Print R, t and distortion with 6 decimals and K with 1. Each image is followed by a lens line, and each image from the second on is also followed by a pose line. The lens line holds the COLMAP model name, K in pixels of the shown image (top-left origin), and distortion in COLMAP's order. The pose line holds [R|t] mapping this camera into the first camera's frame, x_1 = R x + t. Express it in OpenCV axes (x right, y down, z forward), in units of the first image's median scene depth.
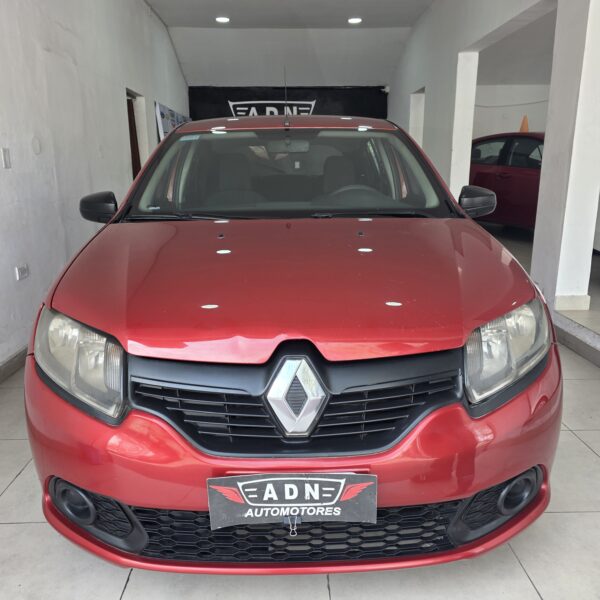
lens RADIAL K [[537.7, 0, 300.3], [0, 537.7, 302.5], [0, 0, 1]] dist [0.056529, -0.014552]
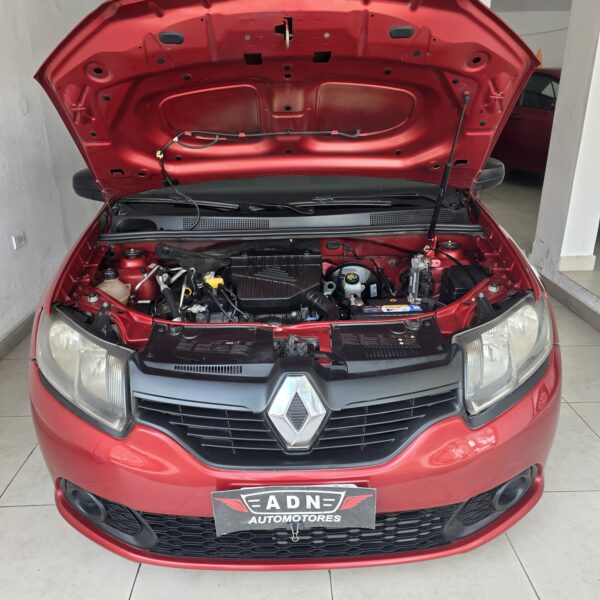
lens RADIAL K [[537.7, 0, 299.2], [0, 537.7, 300.1], [0, 0, 1]] dist [0.056529, -0.014552]
pose [[0.999959, -0.006227, -0.006515, 0.003691], [0.007032, 0.991246, 0.131838, -0.155006], [0.005637, -0.131878, 0.991250, 0.021908]]
